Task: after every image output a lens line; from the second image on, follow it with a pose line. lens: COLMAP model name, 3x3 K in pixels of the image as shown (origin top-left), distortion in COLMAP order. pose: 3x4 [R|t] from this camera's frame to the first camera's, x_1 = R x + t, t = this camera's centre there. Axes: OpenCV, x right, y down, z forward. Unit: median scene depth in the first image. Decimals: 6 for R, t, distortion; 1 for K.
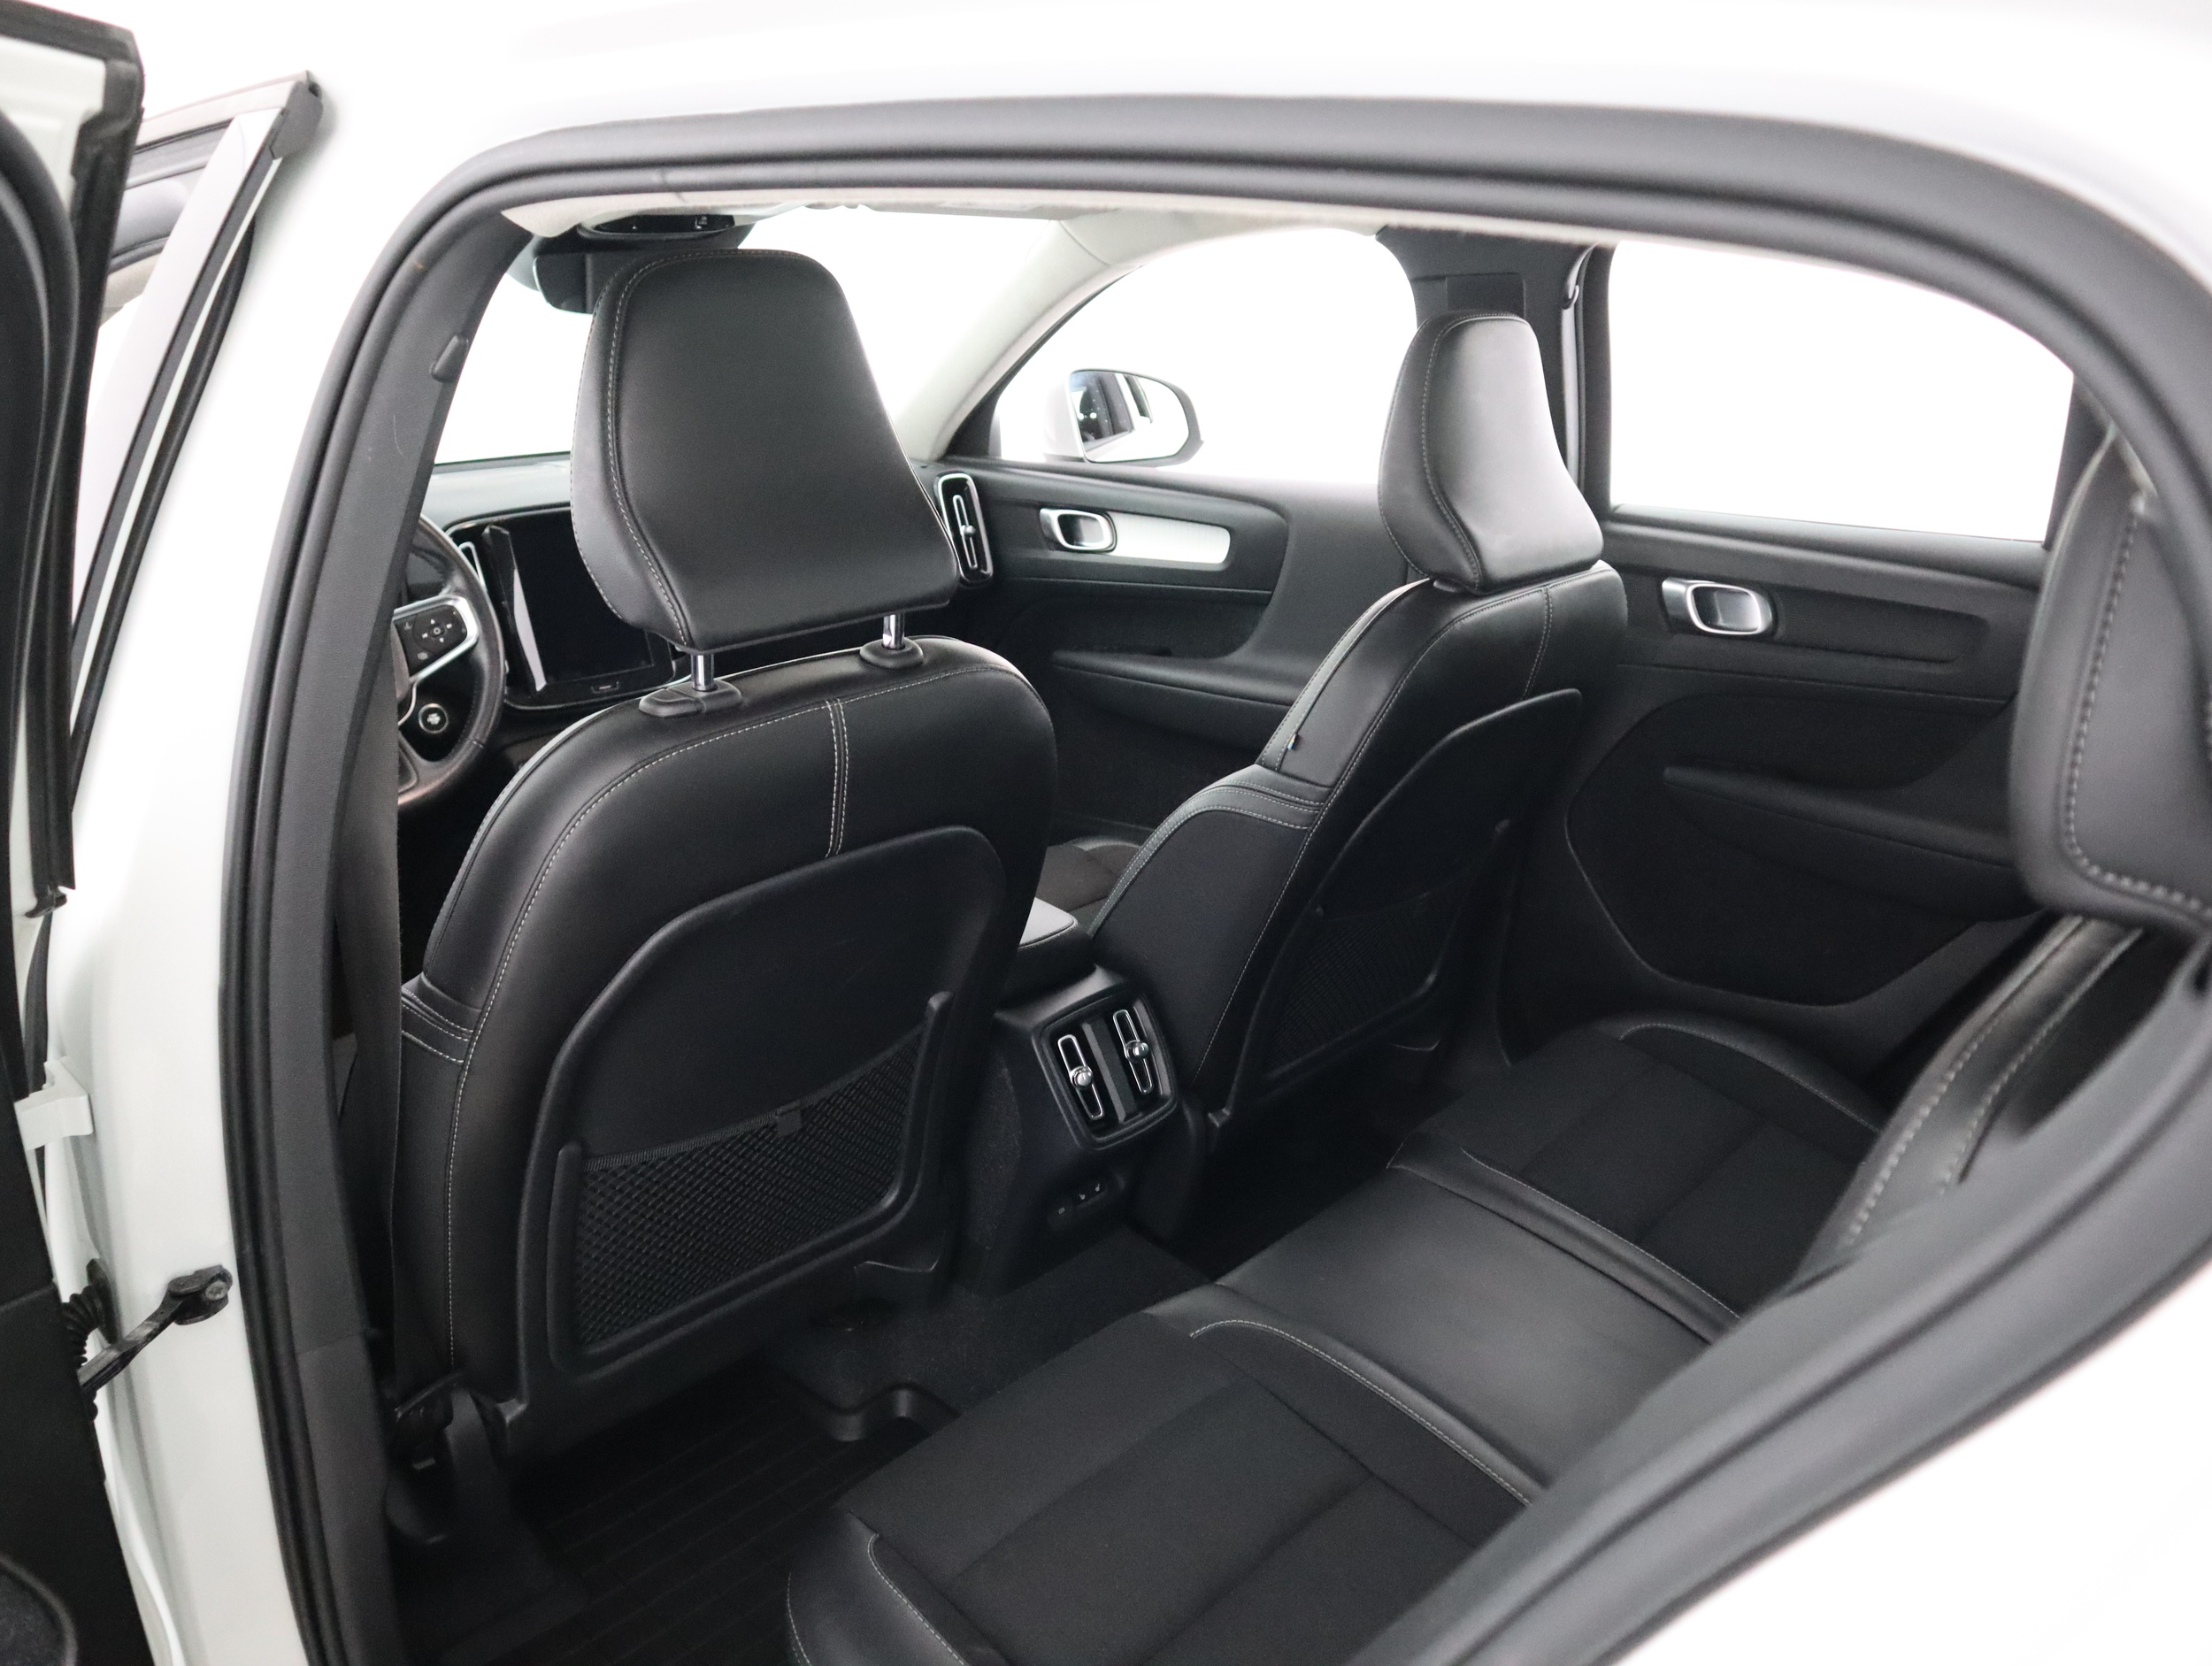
lens RADIAL K [[1734.1, 0, 1075.4], [0, 1734.1, 832.1], [0, 0, 1]] dist [-0.127994, 0.100562]
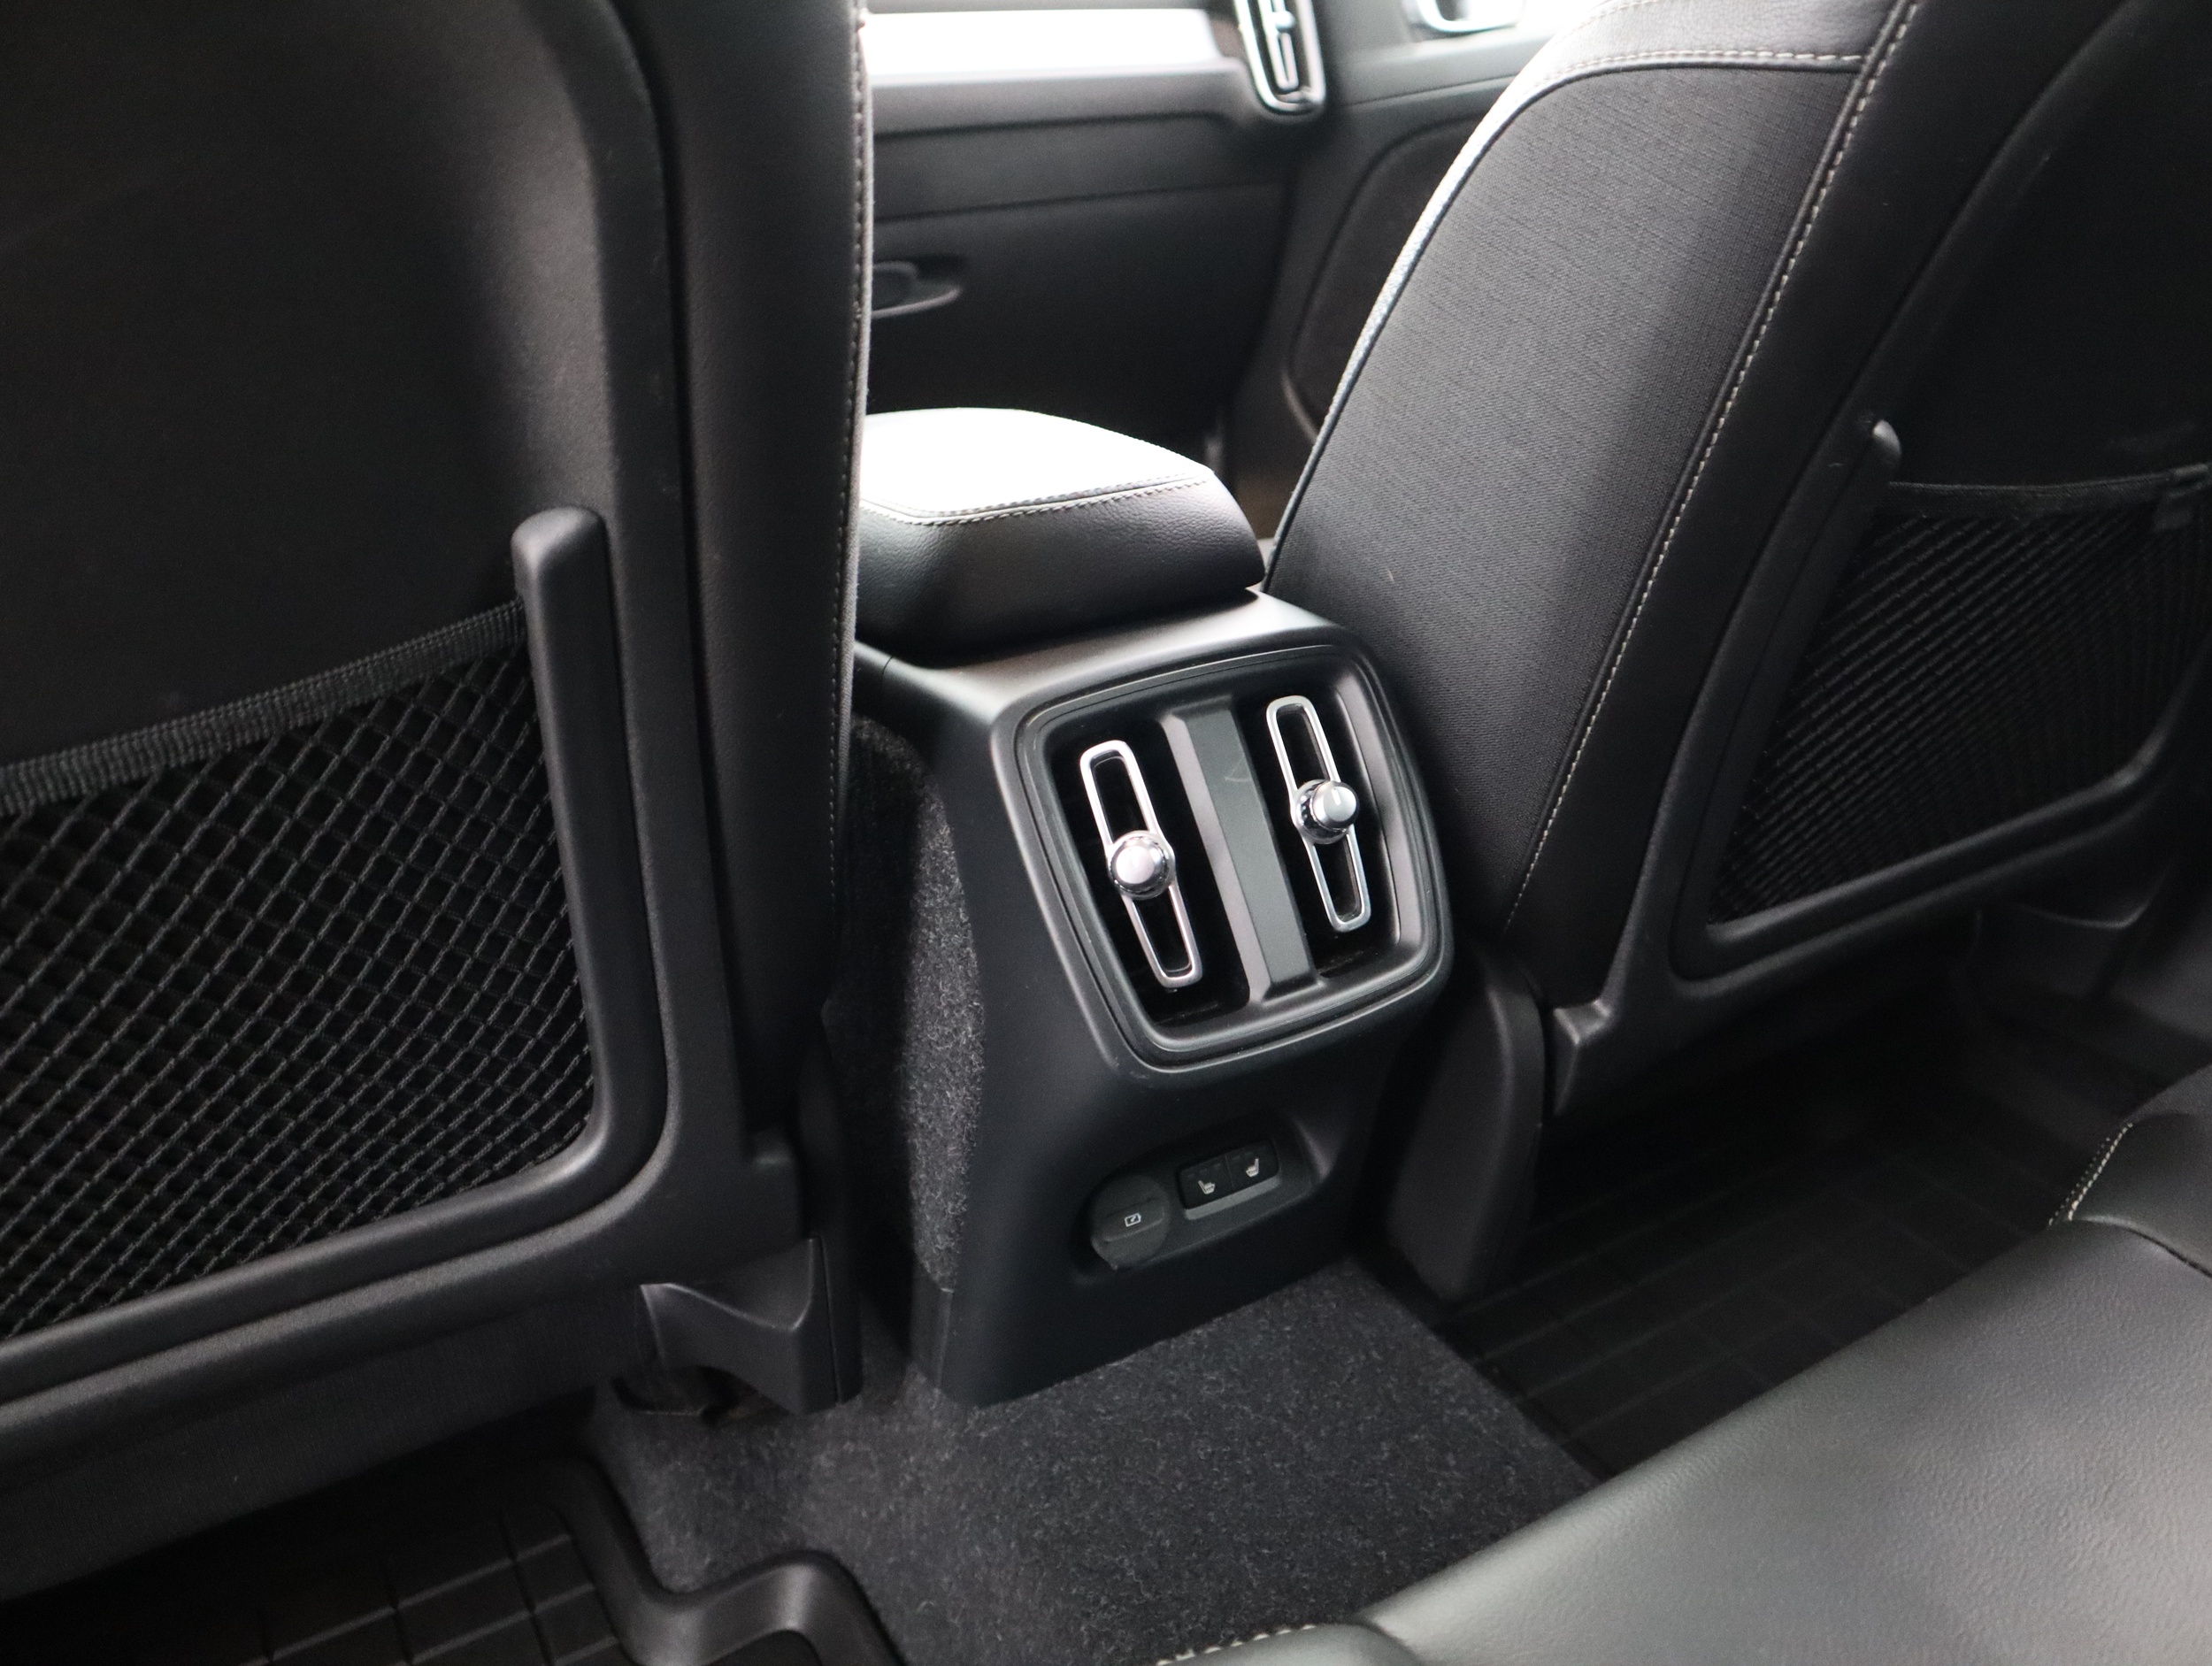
lens RADIAL K [[1734.1, 0, 1075.4], [0, 1734.1, 832.1], [0, 0, 1]] dist [-0.127994, 0.100562]
pose [[0.951989, 0.056918, -0.300795, 0.093605], [-0.042117, 0.997572, 0.055469, 0.113162], [0.303221, -0.040137, 0.952074, 0.640924]]
